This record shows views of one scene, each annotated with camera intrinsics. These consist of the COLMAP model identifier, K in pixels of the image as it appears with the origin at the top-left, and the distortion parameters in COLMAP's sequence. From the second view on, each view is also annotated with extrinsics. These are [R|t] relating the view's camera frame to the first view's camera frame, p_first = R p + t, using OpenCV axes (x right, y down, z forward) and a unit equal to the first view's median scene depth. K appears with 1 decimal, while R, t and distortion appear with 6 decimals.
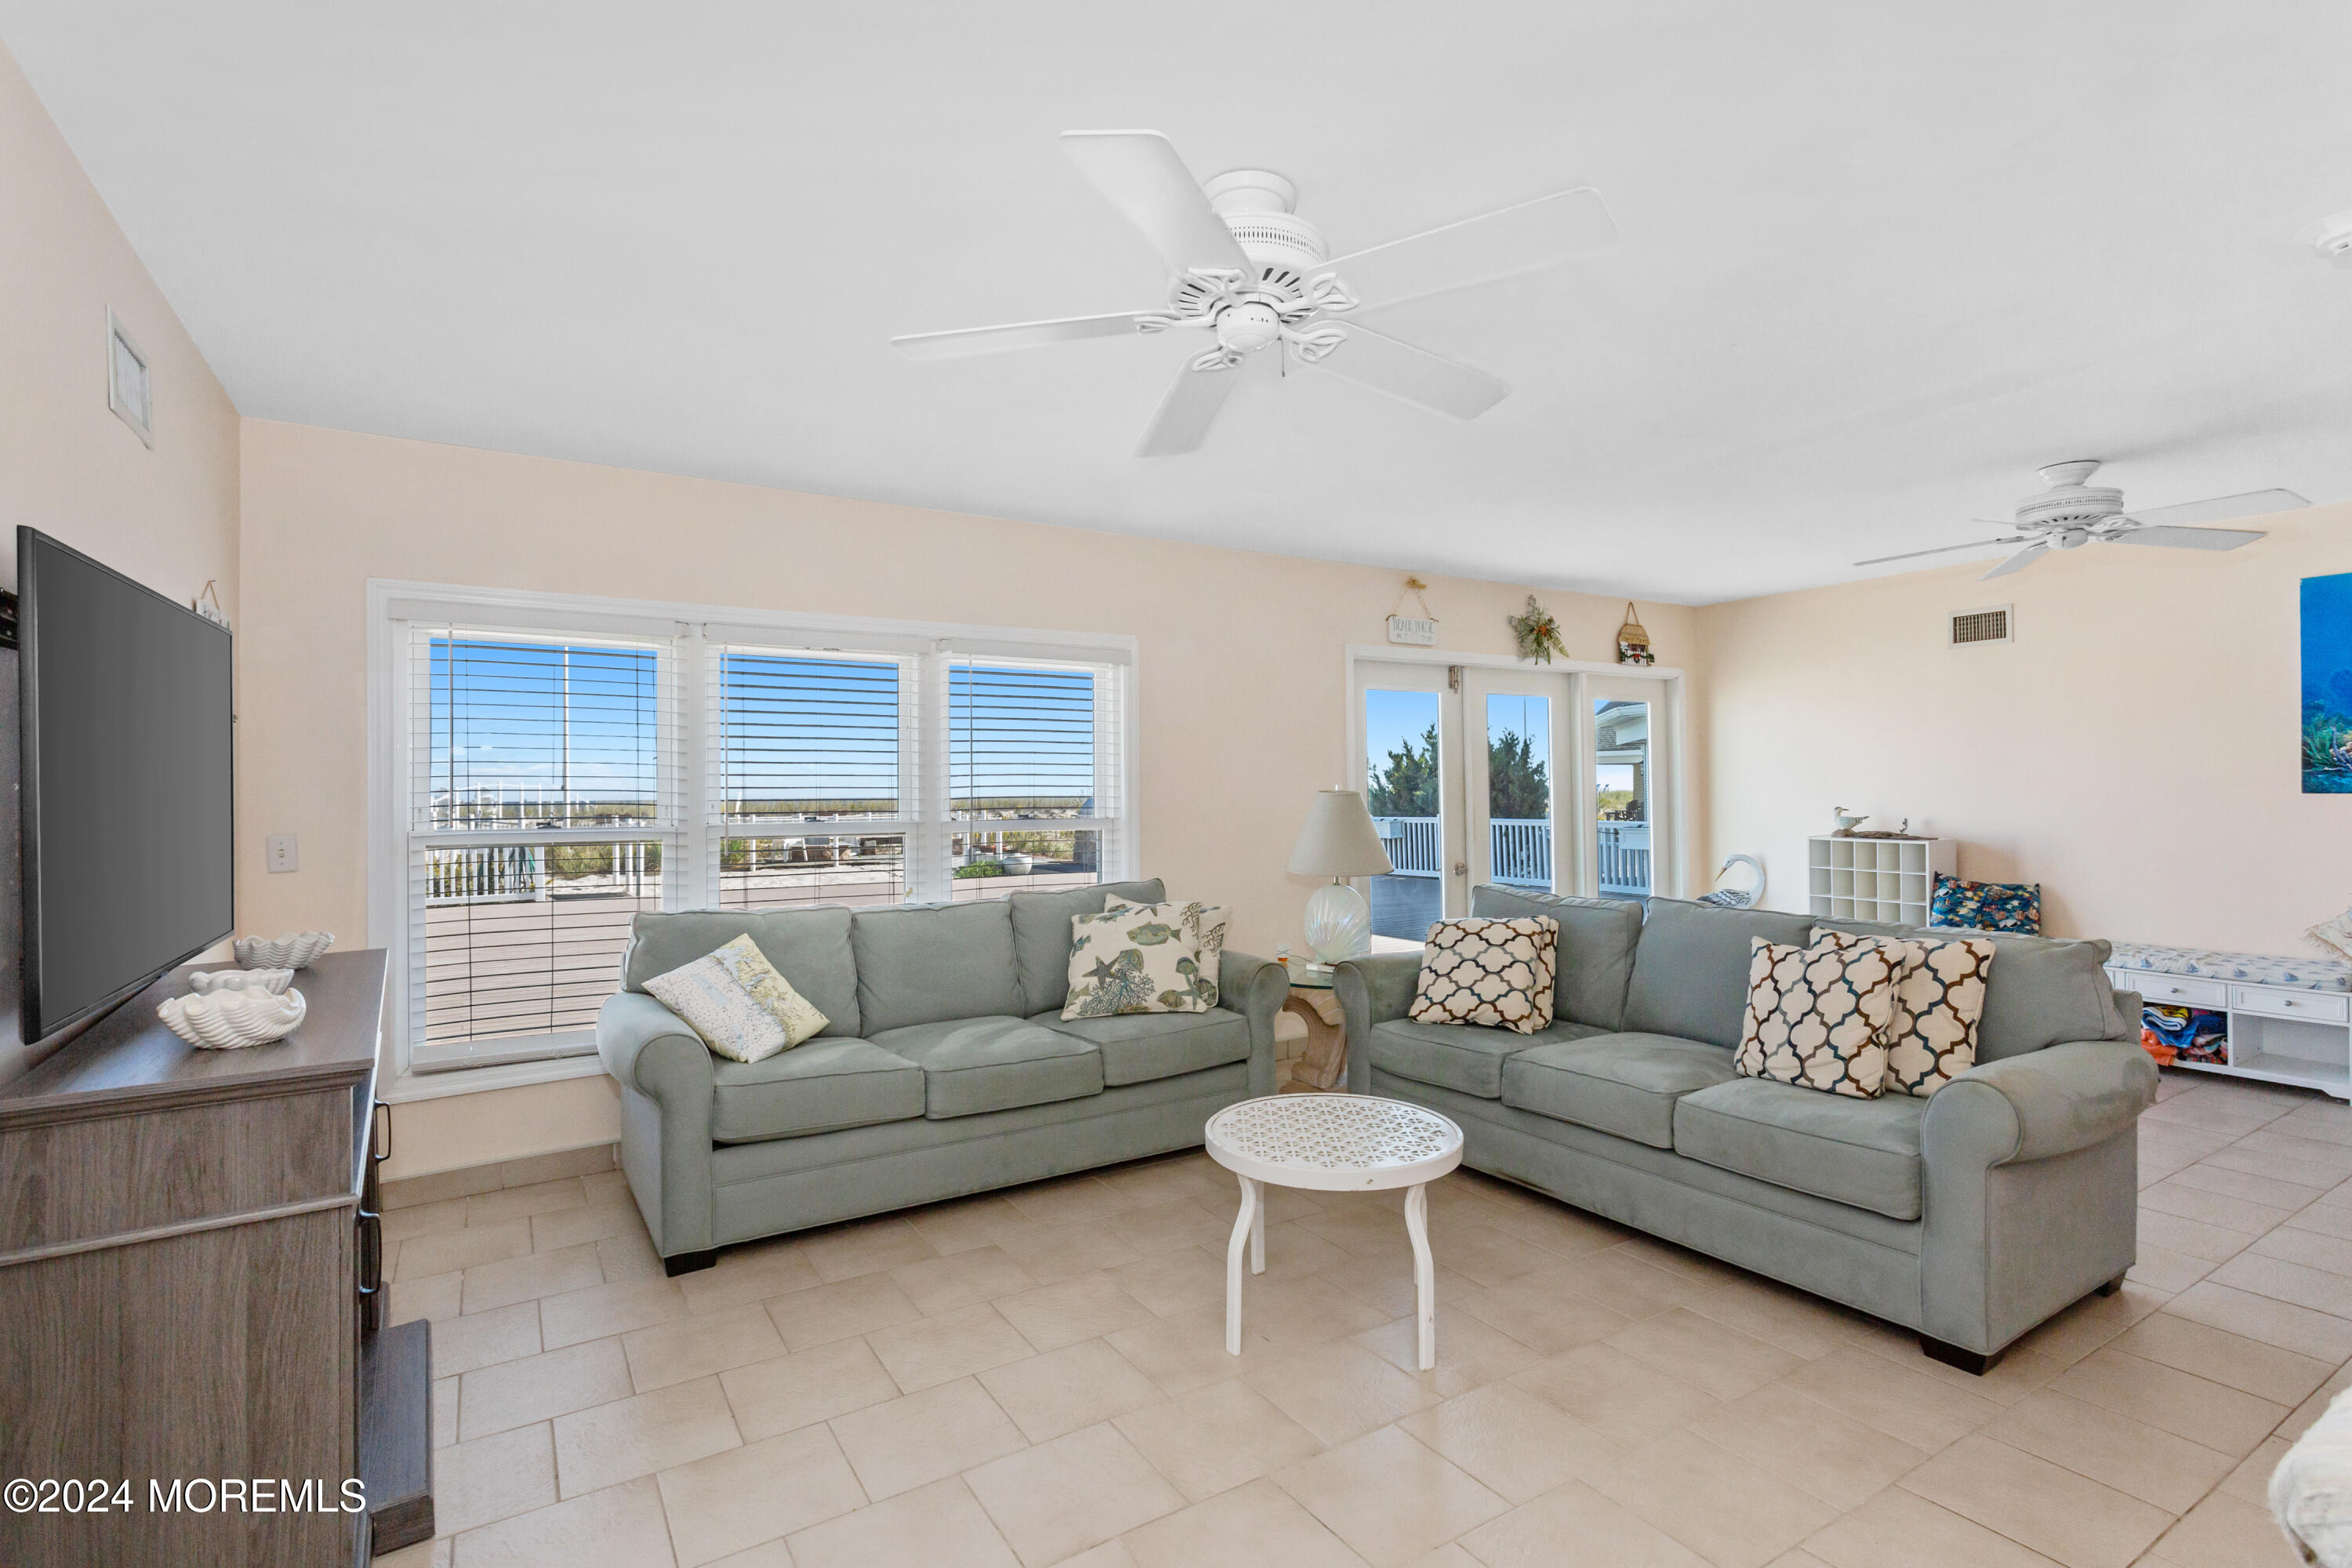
lens RADIAL K [[1111.8, 0, 1179.5], [0, 1111.8, 784.1], [0, 0, 1]] dist [0.002188, 0.000051]
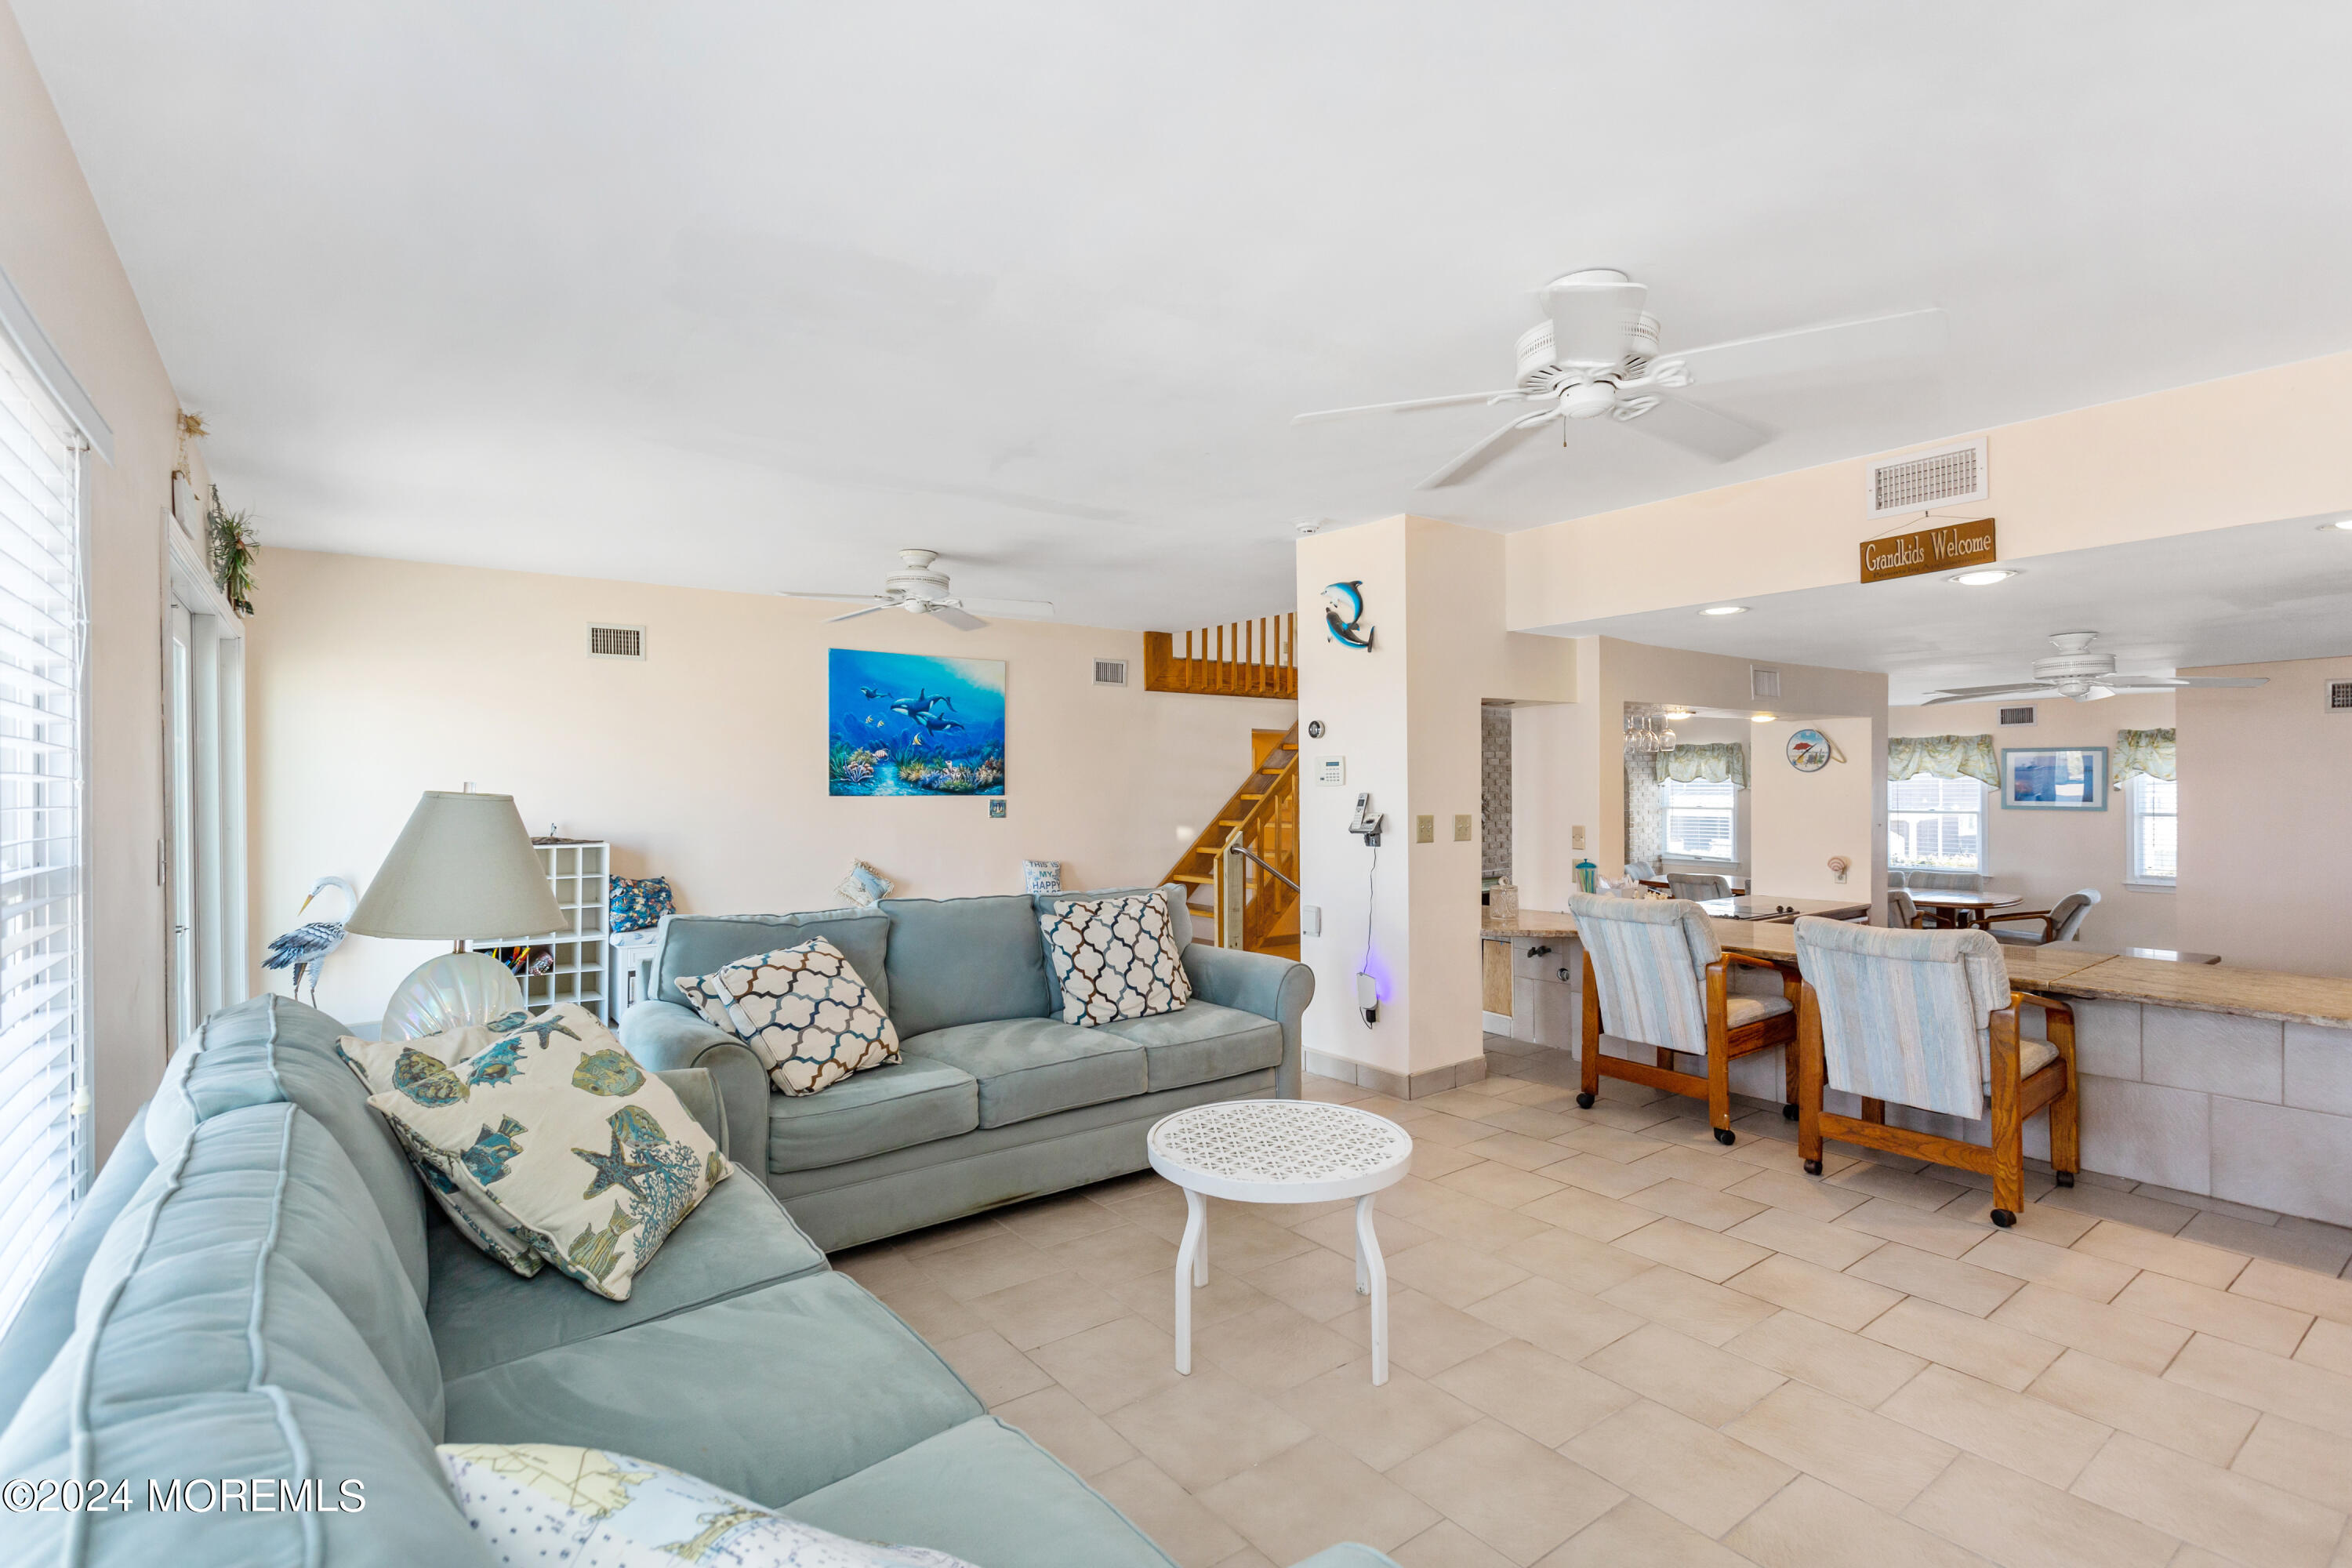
lens RADIAL K [[1111.8, 0, 1177.2], [0, 1111.8, 789.6], [0, 0, 1]] dist [0.002188, 0.000051]
pose [[-0.073825, 0.003135, 0.997266, -0.568179], [0.000084, 0.999995, -0.003137, 0.006171], [-0.997271, -0.000147, -0.073825, 0.797788]]
